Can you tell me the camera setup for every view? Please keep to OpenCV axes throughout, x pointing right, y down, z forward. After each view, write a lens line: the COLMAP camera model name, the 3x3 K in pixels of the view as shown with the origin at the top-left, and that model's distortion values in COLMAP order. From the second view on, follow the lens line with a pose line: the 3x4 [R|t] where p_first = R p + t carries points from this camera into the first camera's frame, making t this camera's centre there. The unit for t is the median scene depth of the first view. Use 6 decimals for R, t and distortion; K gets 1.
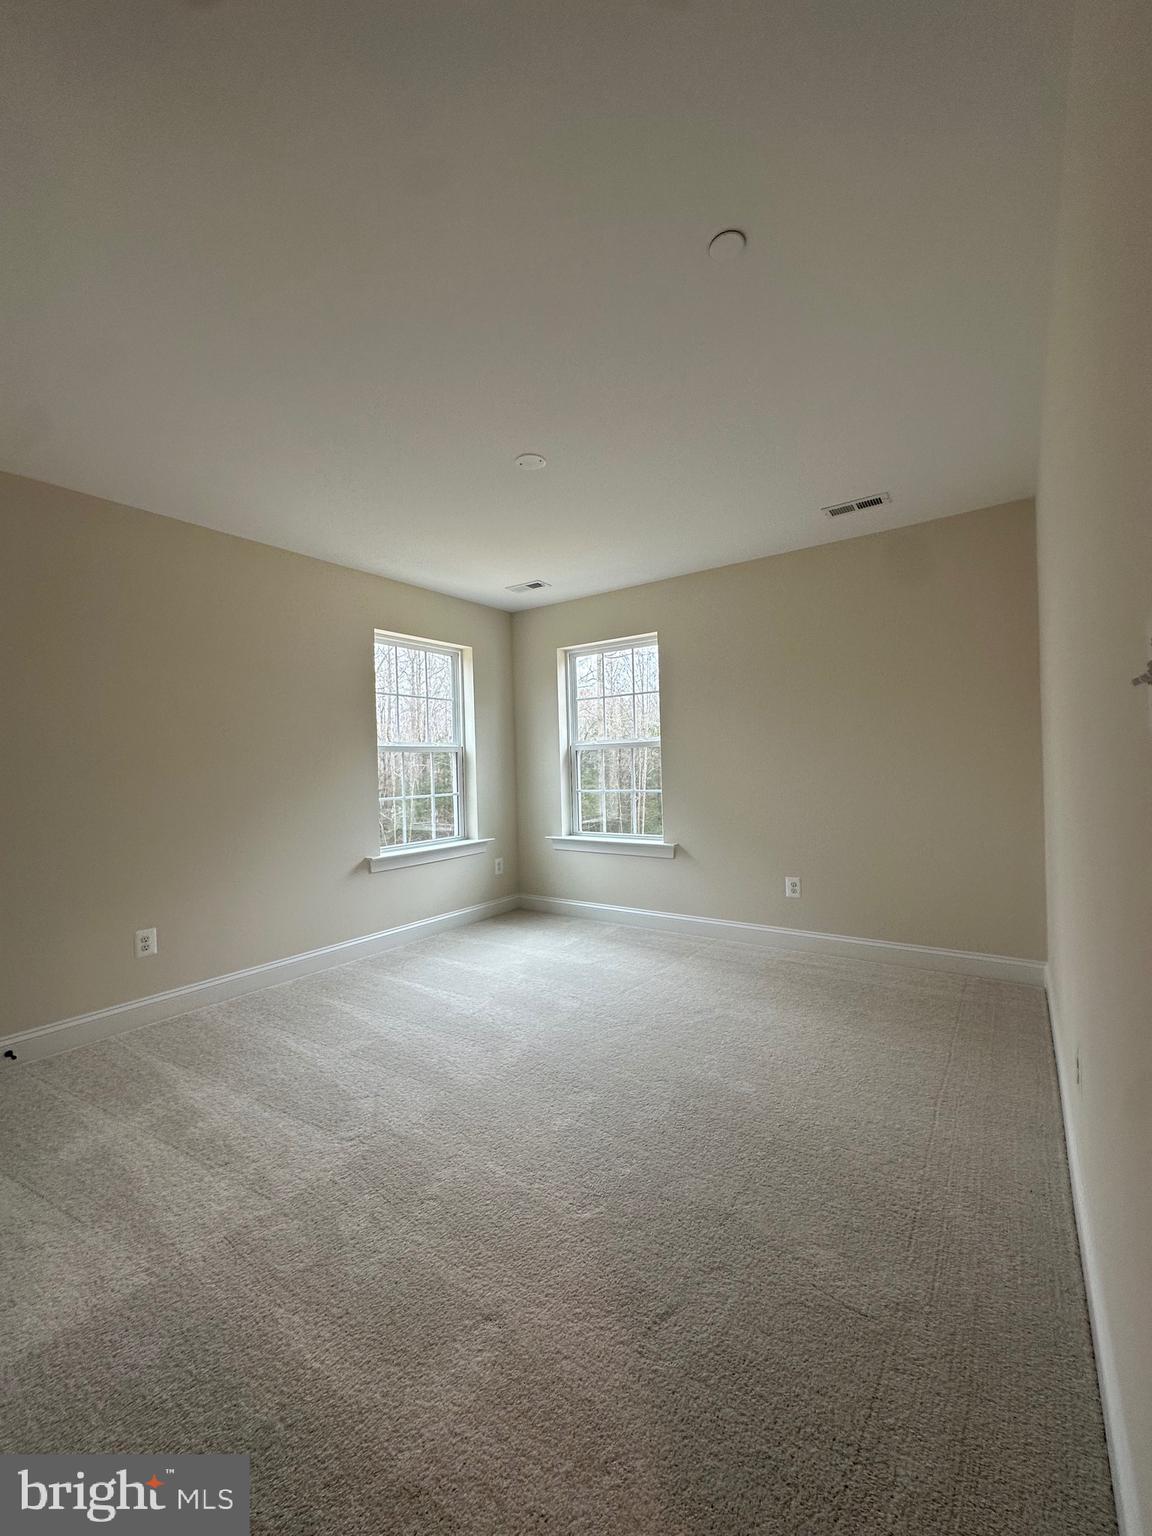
lens RADIAL K [[611.6, 0, 575.8], [0, 611.6, 767.0], [0, 0, 1]] dist [-0.004475, 0.000389]
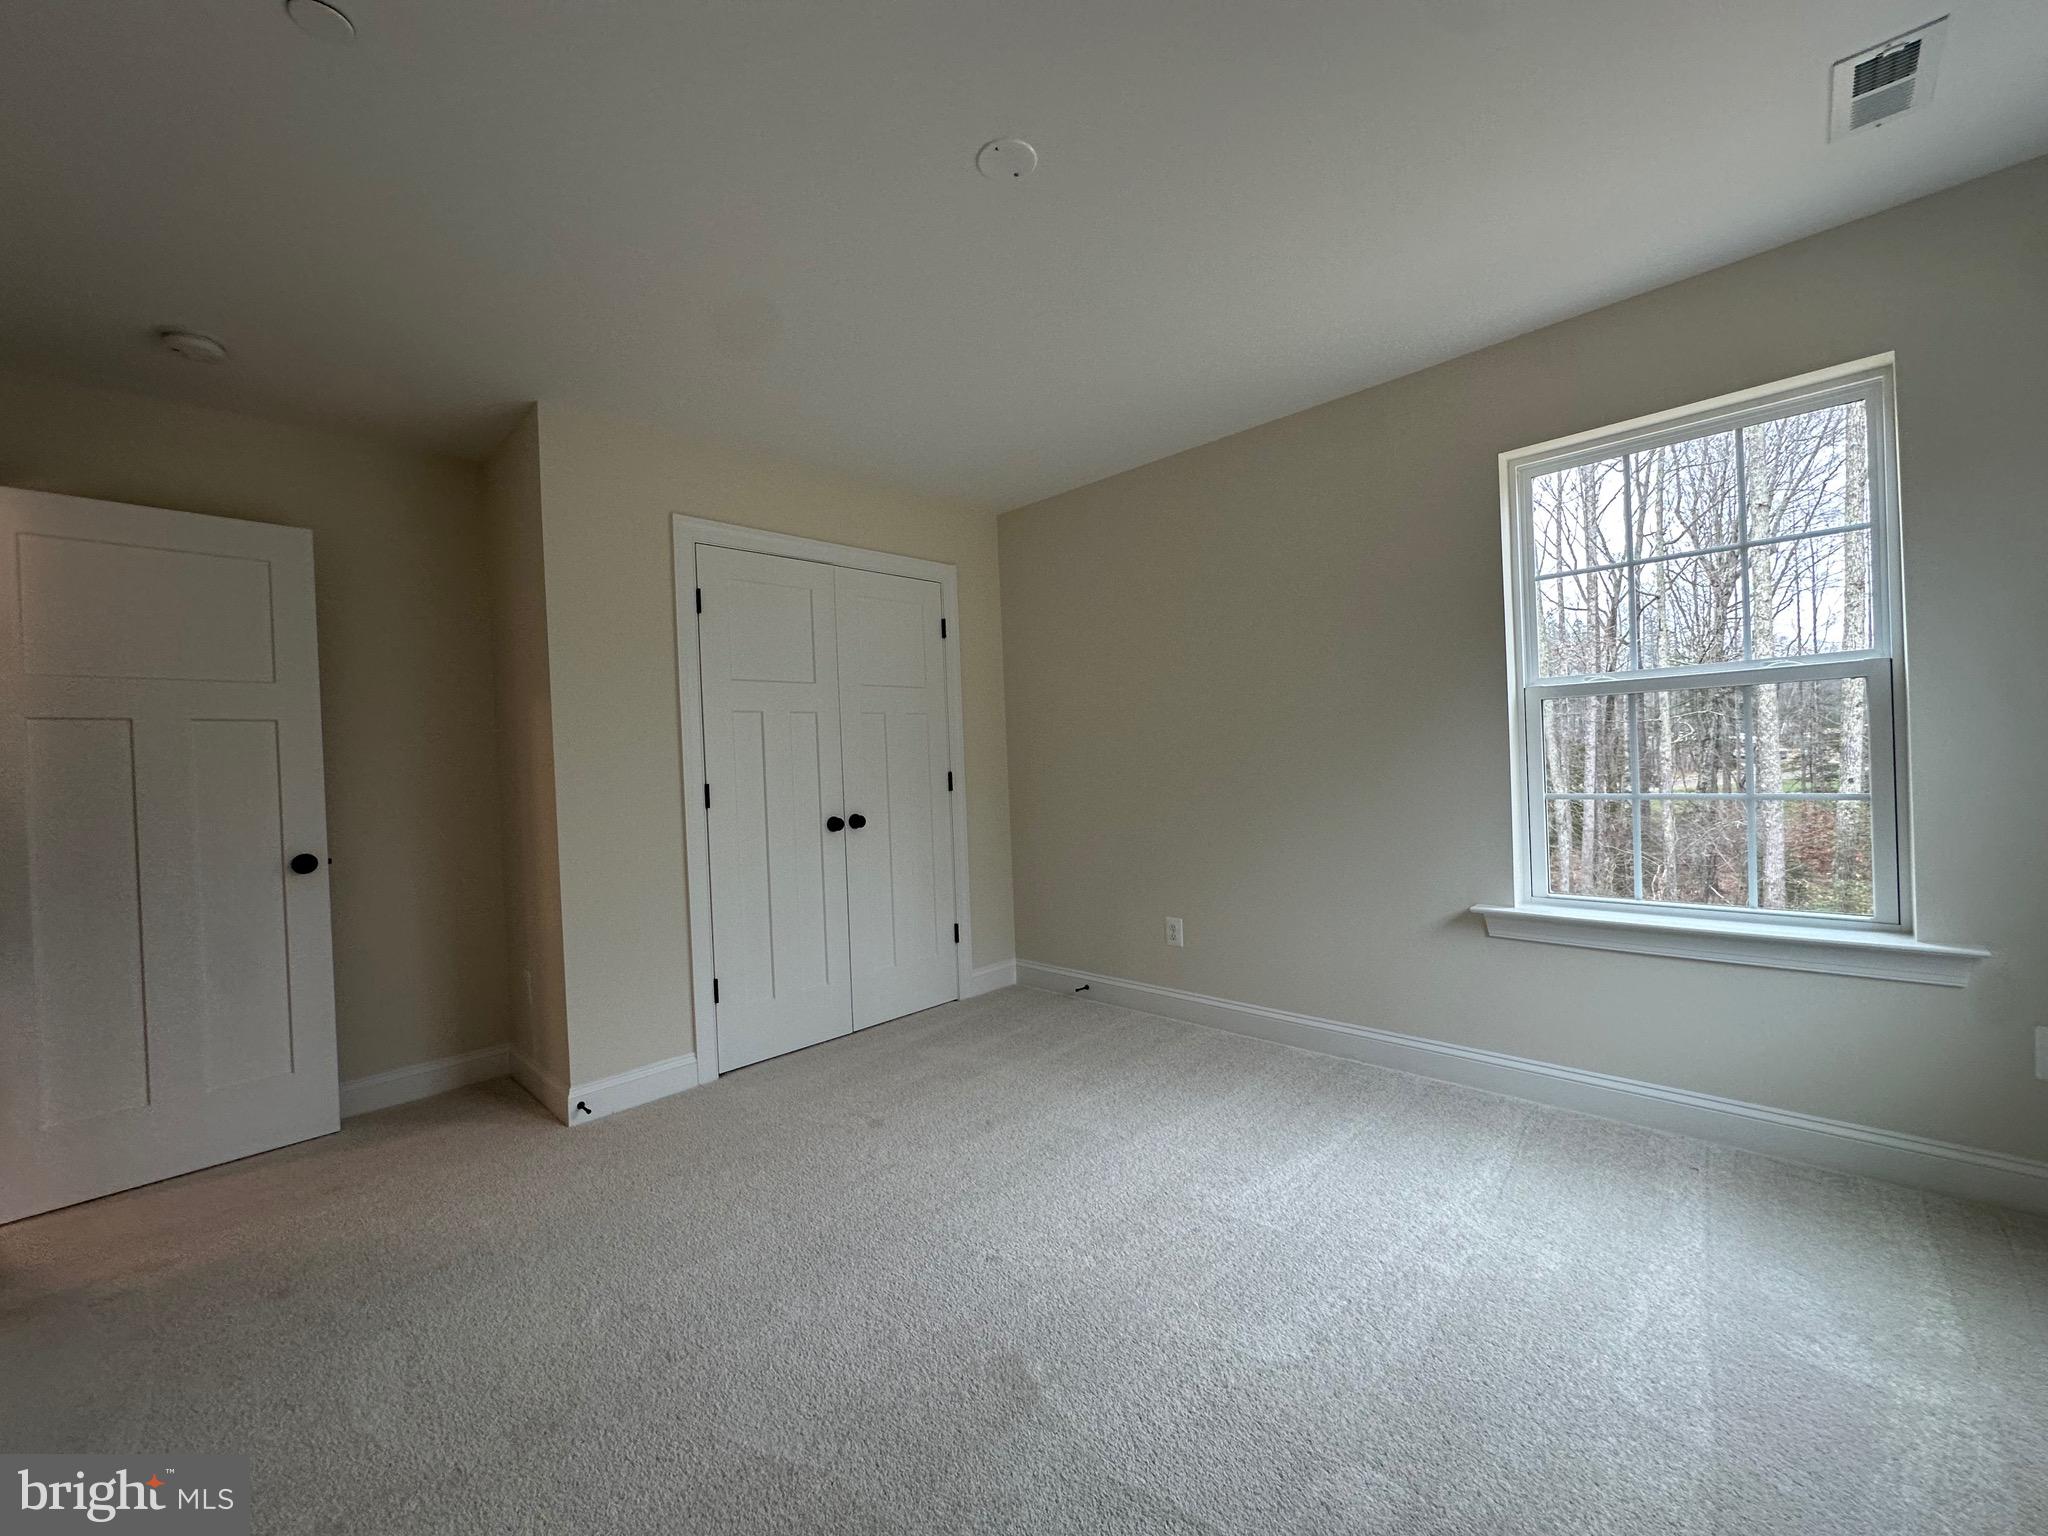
lens RADIAL K [[815.5, 0, 1025.8], [0, 815.5, 773.1], [0, 0, 1]] dist [-0.004475, 0.000389]
pose [[-0.142745, 0.049471, -0.988522, 0.429392], [0.041048, 0.998187, 0.044027, -0.013025], [0.988908, -0.034292, -0.144517, 0.768130]]
